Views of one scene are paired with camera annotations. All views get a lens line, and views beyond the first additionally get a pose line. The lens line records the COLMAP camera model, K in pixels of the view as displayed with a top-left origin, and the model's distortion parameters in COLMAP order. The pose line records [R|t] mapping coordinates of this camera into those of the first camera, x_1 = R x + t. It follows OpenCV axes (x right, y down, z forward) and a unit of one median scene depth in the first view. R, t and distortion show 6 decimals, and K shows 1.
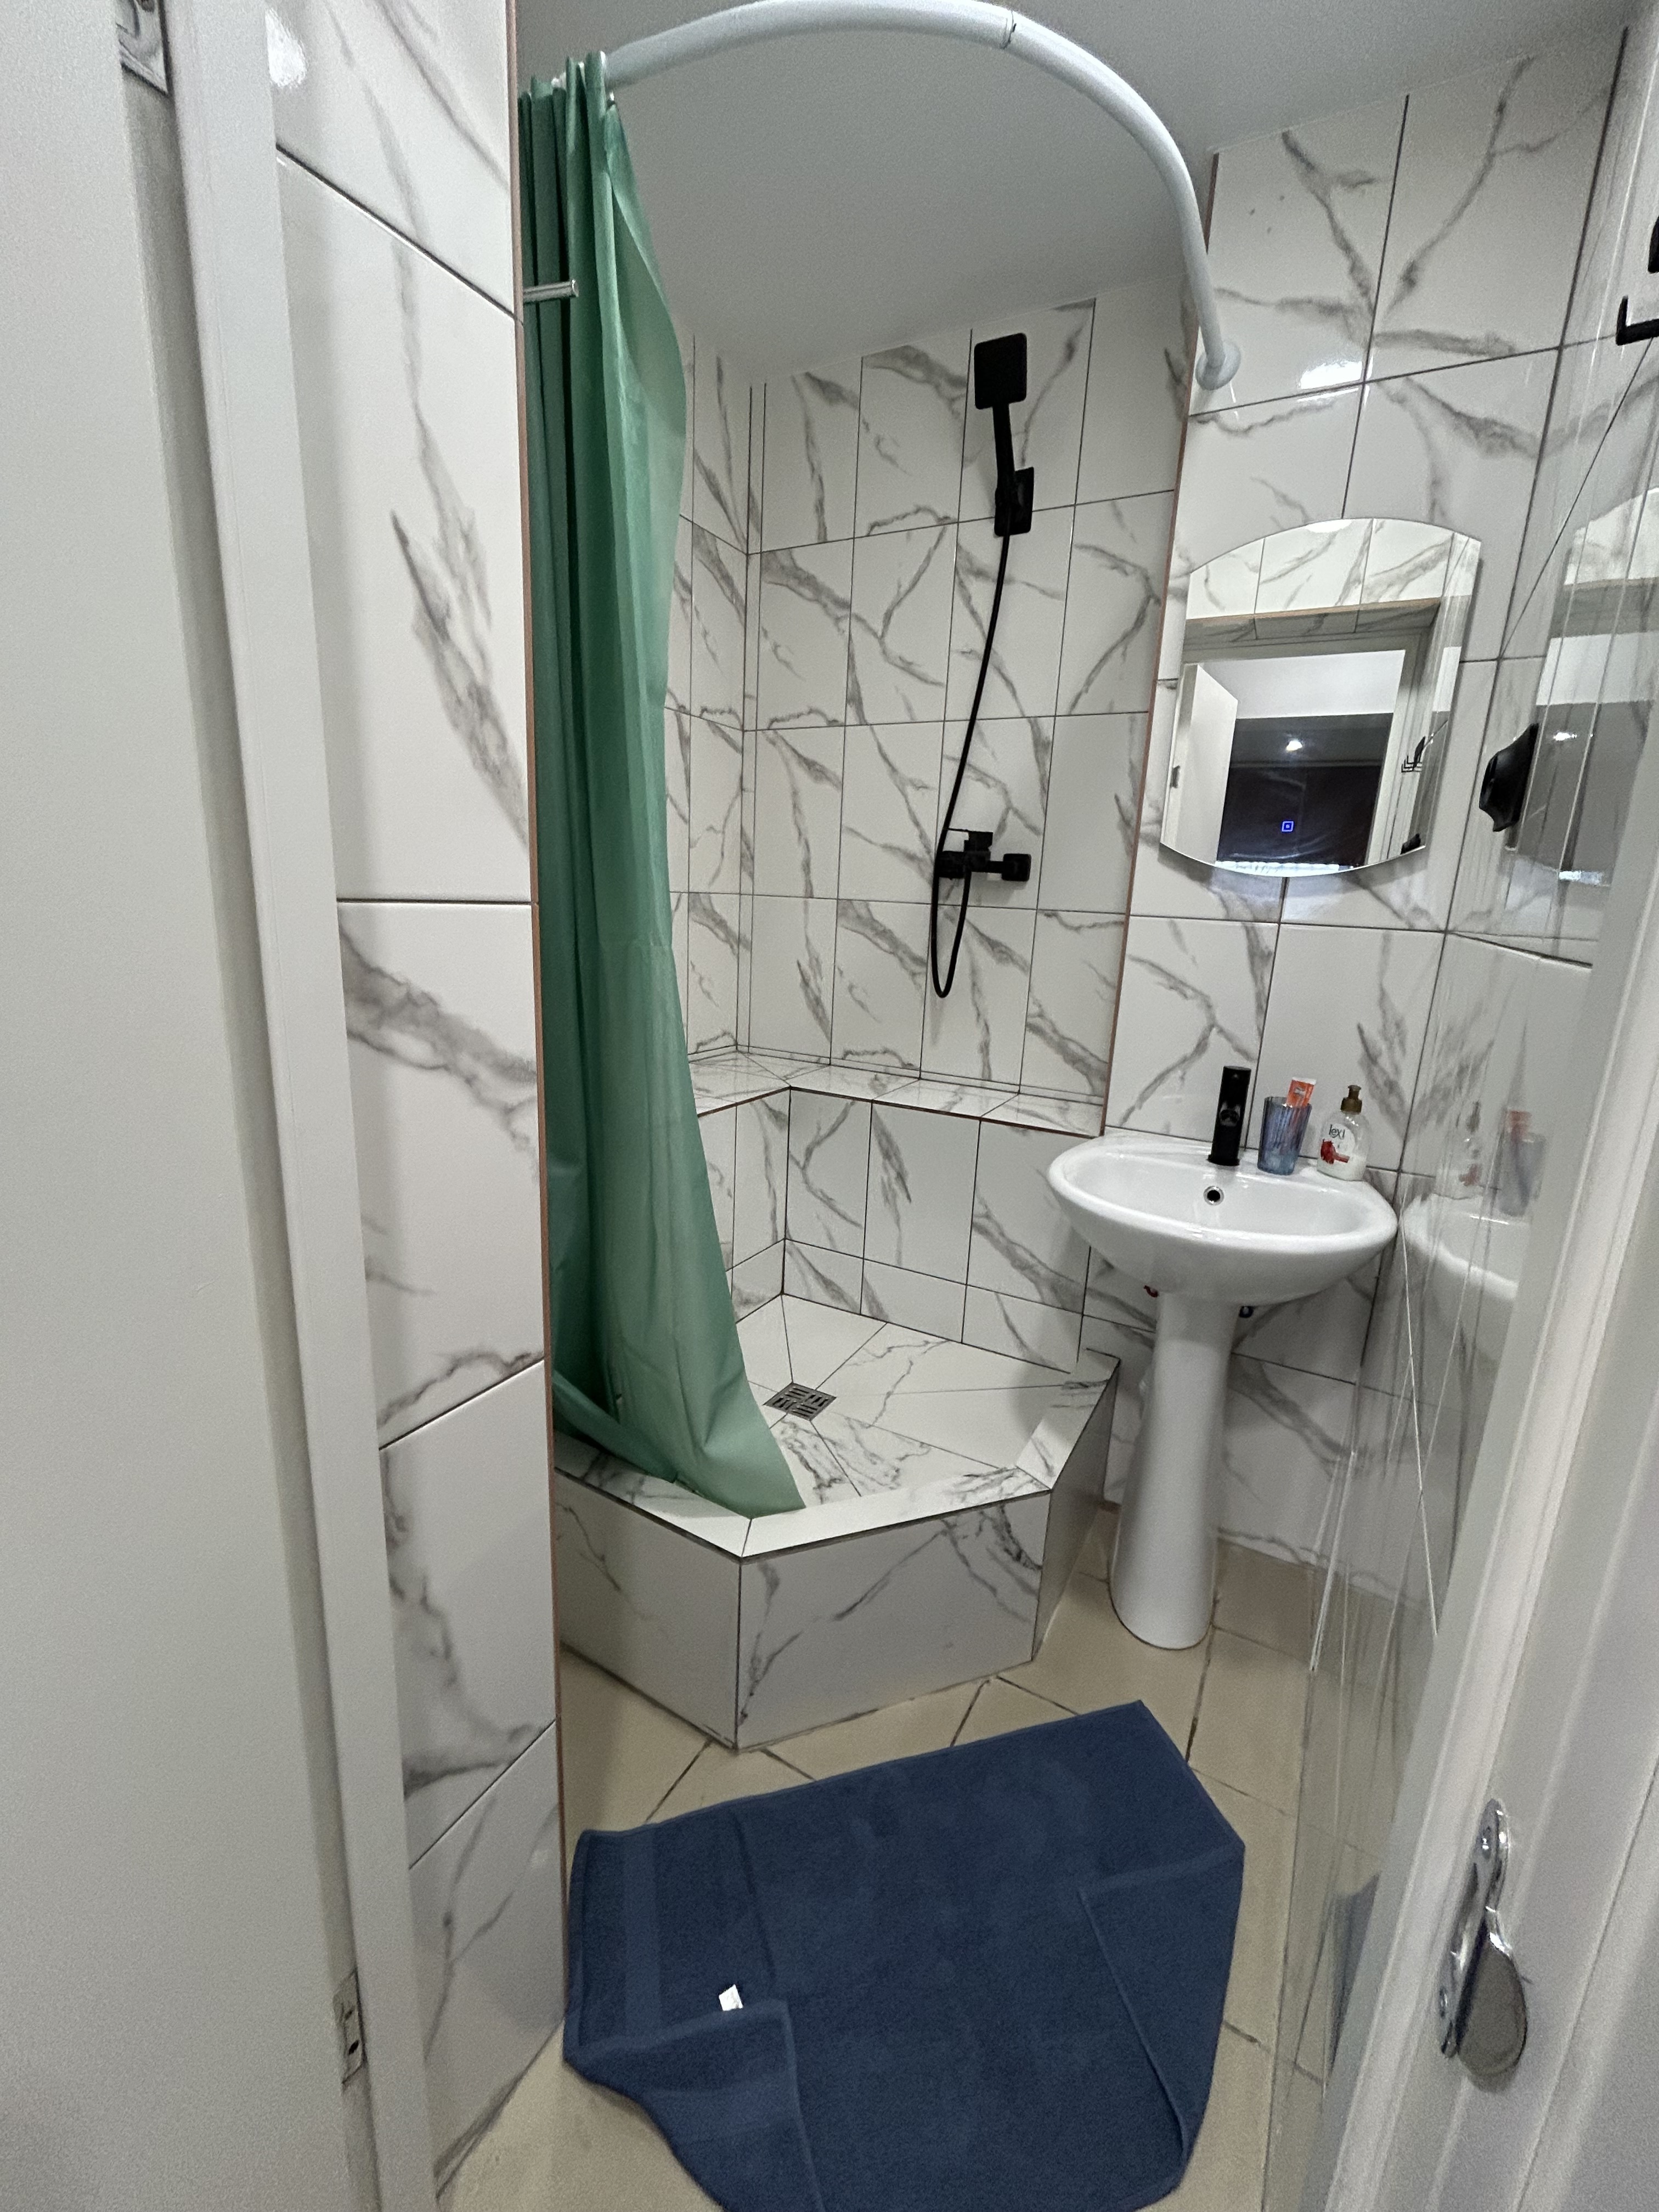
lens RADIAL K [[902.9, 0, 835.2], [0, 902.9, 1104.0], [0, 0, 1]] dist [-0.002325, 0.000163]
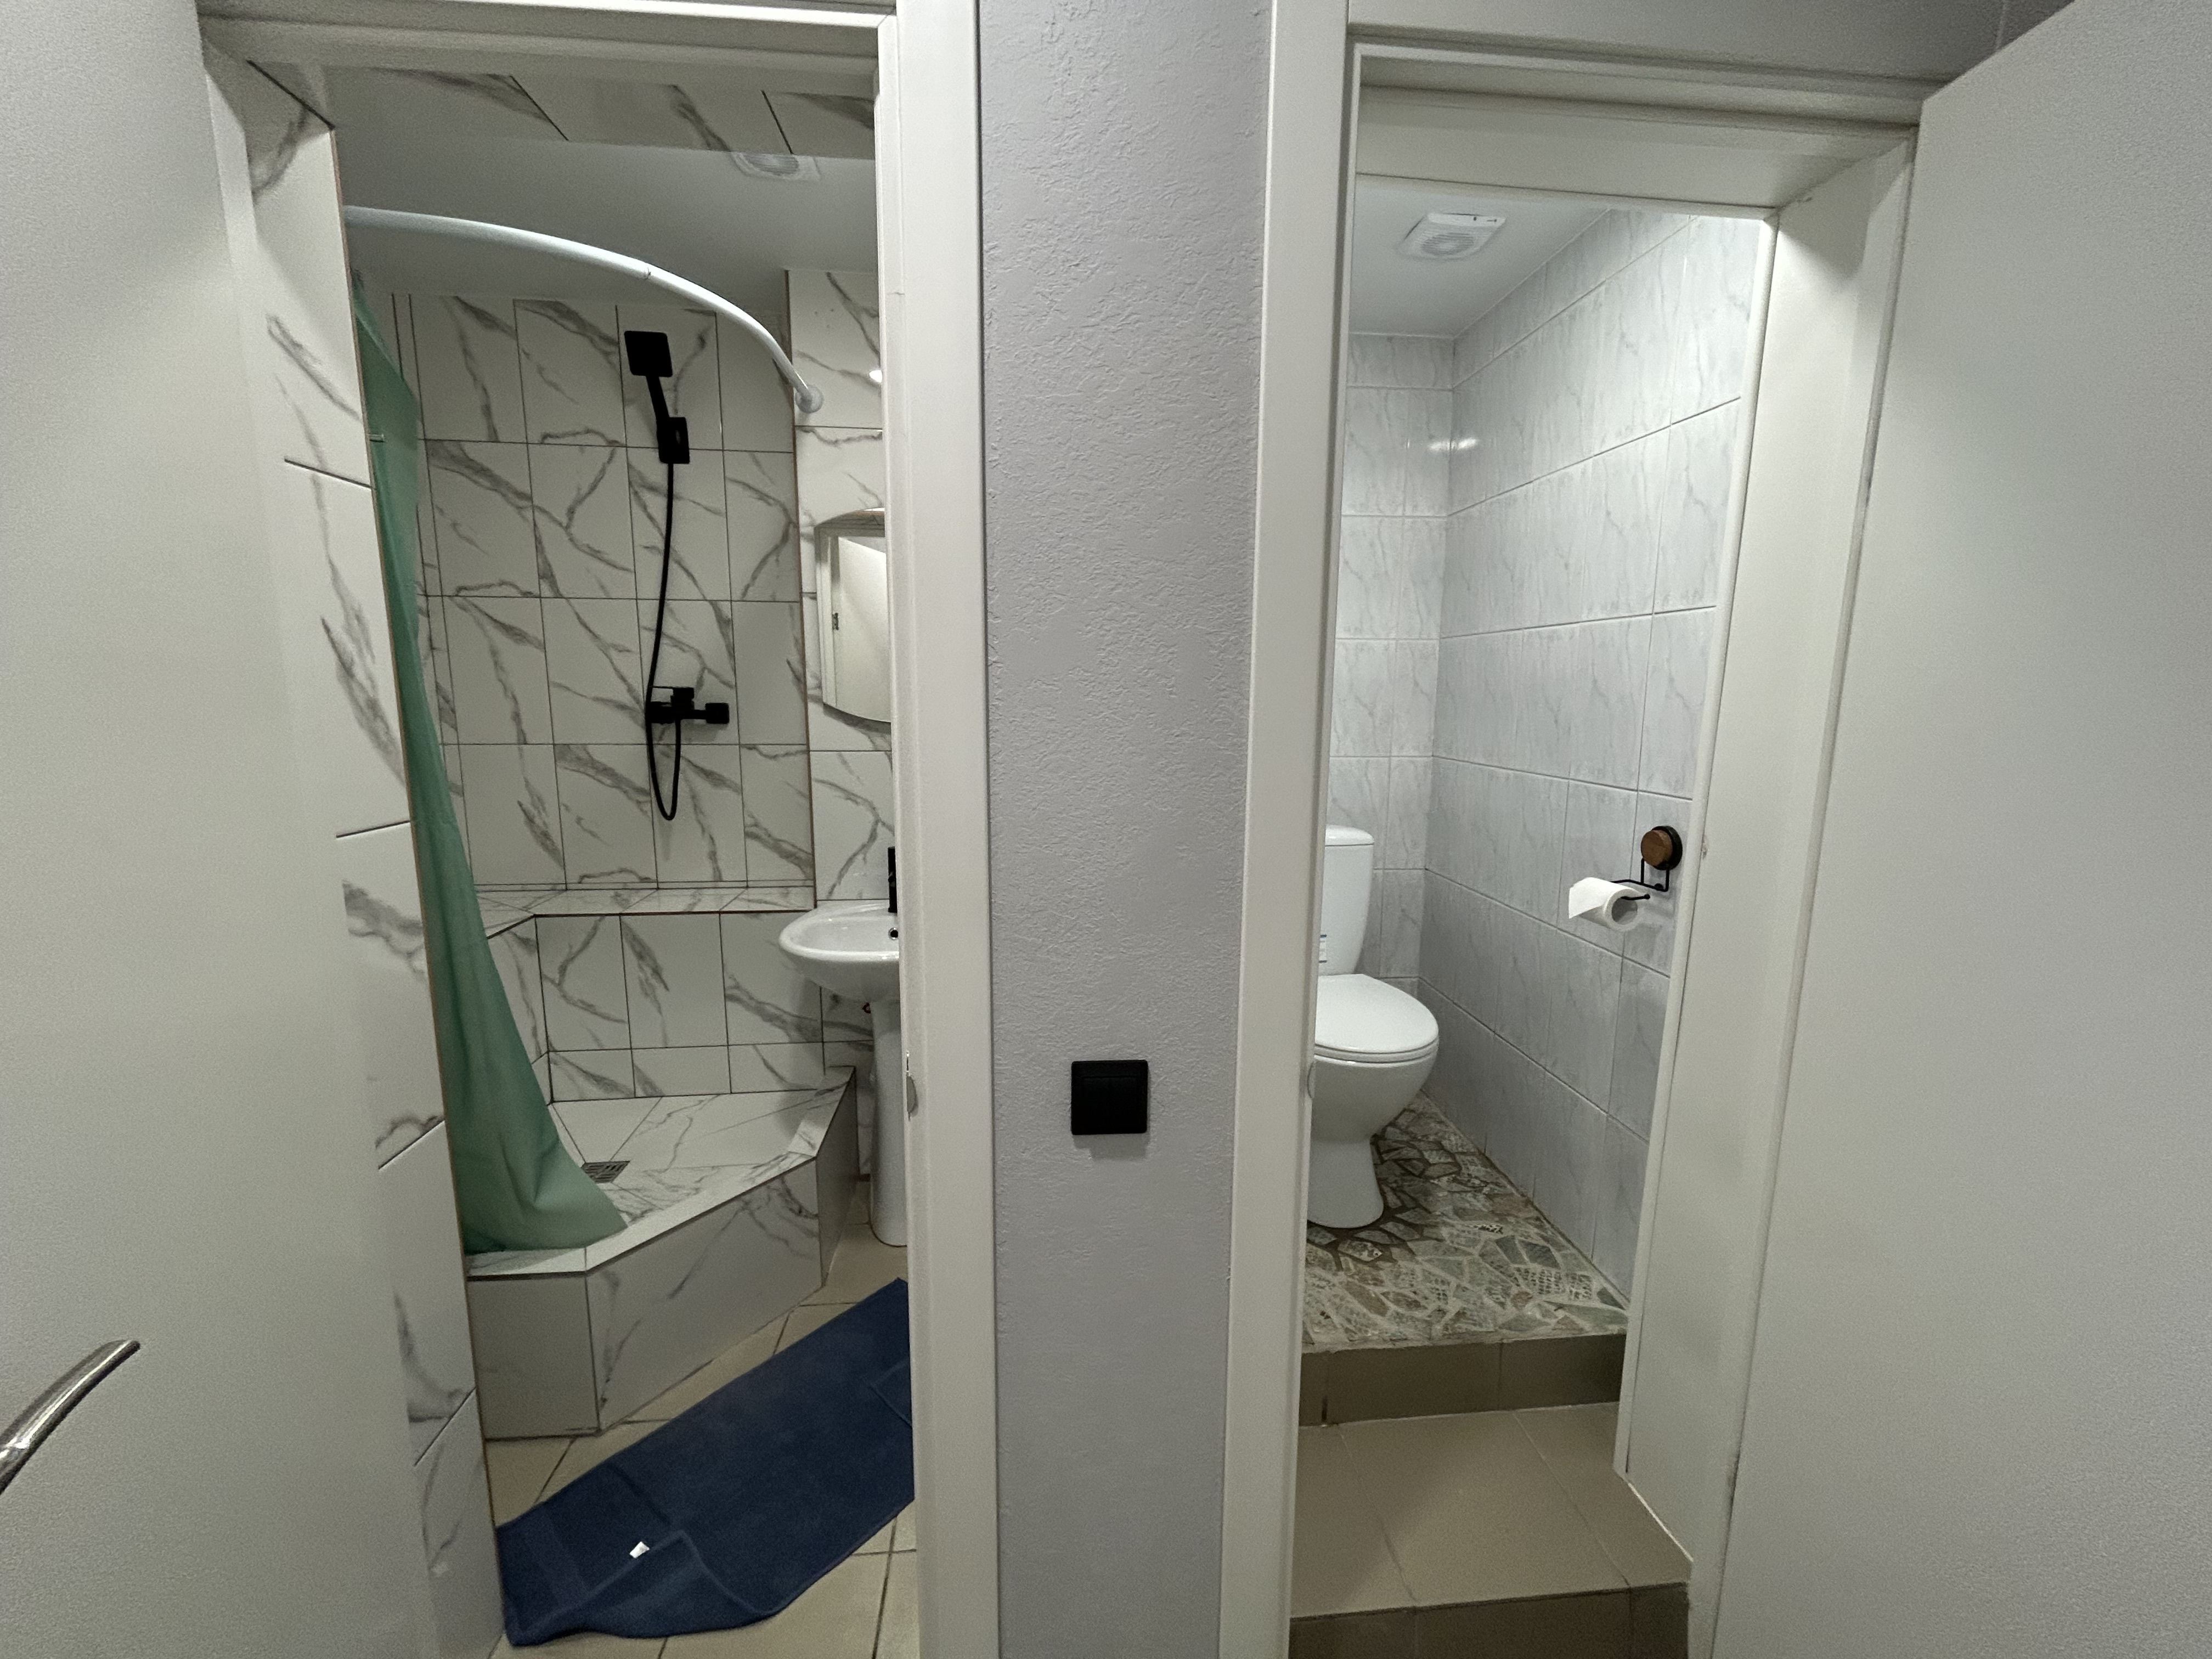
lens RADIAL K [[902.9, 0, 1106.0], [0, 902.9, 829.5], [0, 0, 1]] dist [-0.002325, 0.000163]
pose [[0.822808, -0.129003, 0.553485, -0.077455], [0.160844, 0.986938, -0.009081, 0.000570], [-0.545084, 0.096497, 0.832810, -0.357180]]
